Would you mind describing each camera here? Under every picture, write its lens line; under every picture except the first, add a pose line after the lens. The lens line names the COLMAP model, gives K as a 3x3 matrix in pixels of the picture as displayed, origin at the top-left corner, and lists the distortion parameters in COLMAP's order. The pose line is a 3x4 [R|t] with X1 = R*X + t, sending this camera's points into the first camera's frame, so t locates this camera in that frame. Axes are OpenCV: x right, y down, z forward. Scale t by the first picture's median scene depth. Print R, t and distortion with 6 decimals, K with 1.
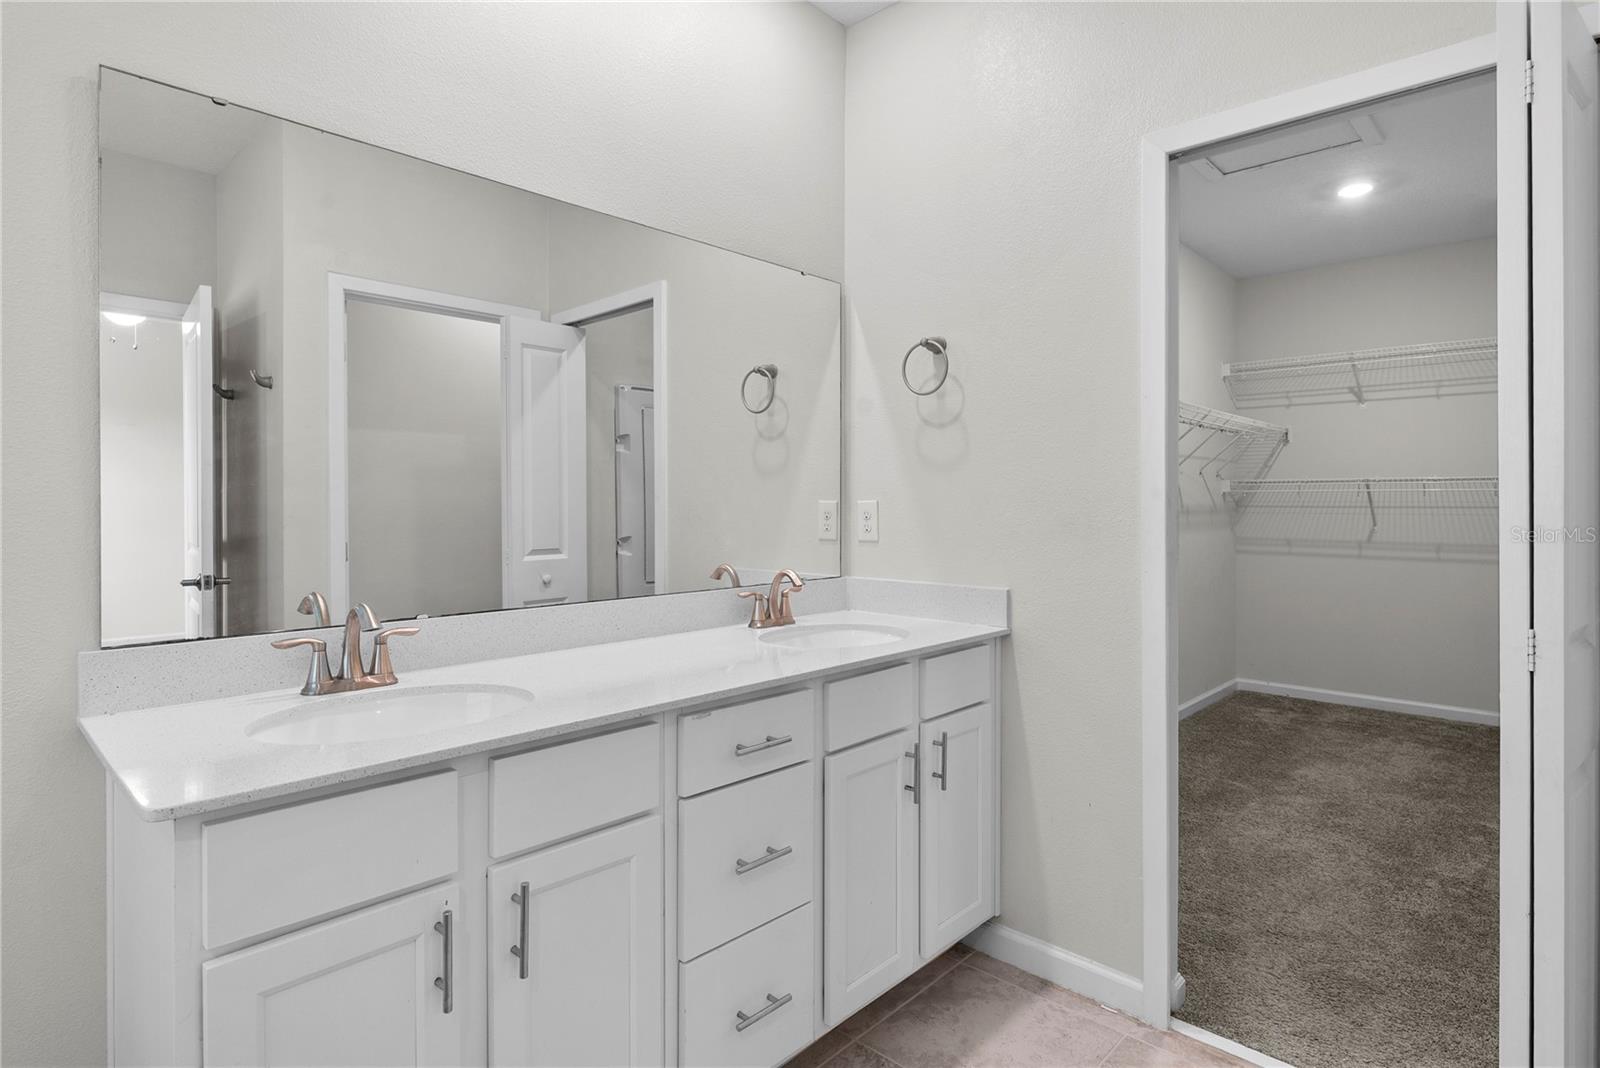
lens RADIAL K [[824.4, 0, 802.9], [0, 824.4, 523.3], [0, 0, 1]] dist [-0.005617, 0.000787]
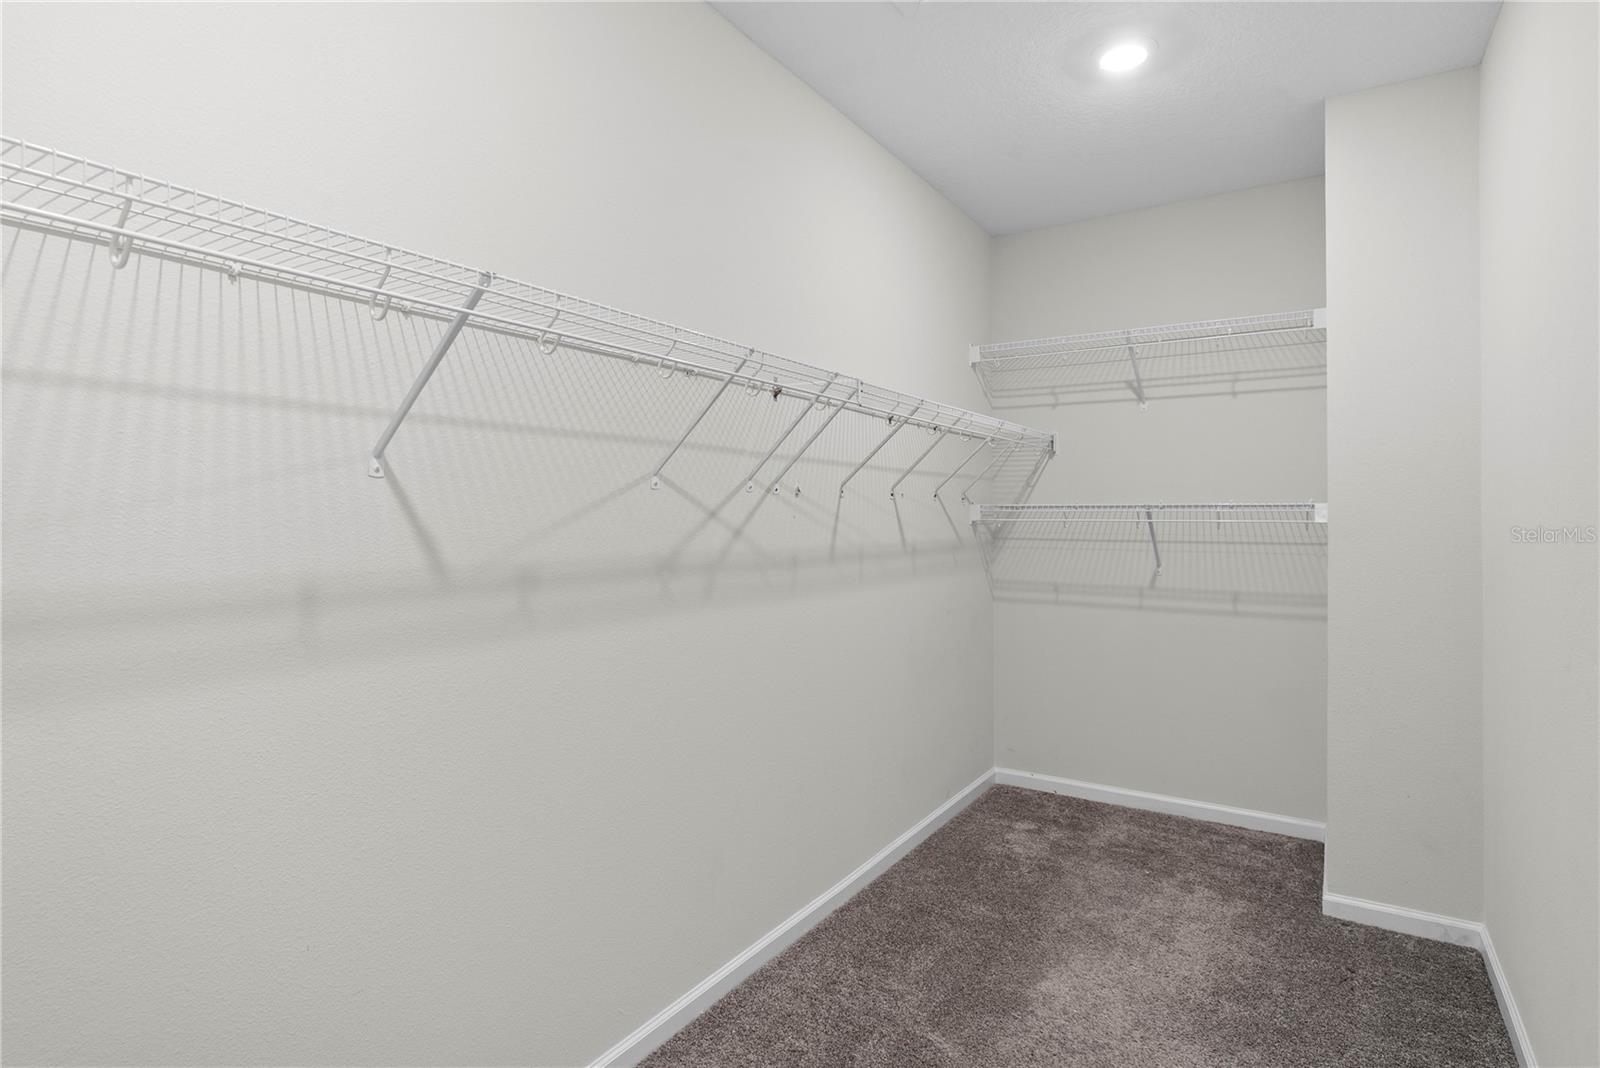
lens RADIAL K [[824.4, 0, 799.1], [0, 824.4, 535.0], [0, 0, 1]] dist [-0.005617, 0.000787]
pose [[0.982675, -0.005135, 0.185265, 0.234671], [0.005042, 0.999987, 0.000972, -0.027941], [-0.185268, -0.000021, 0.982688, 0.323287]]
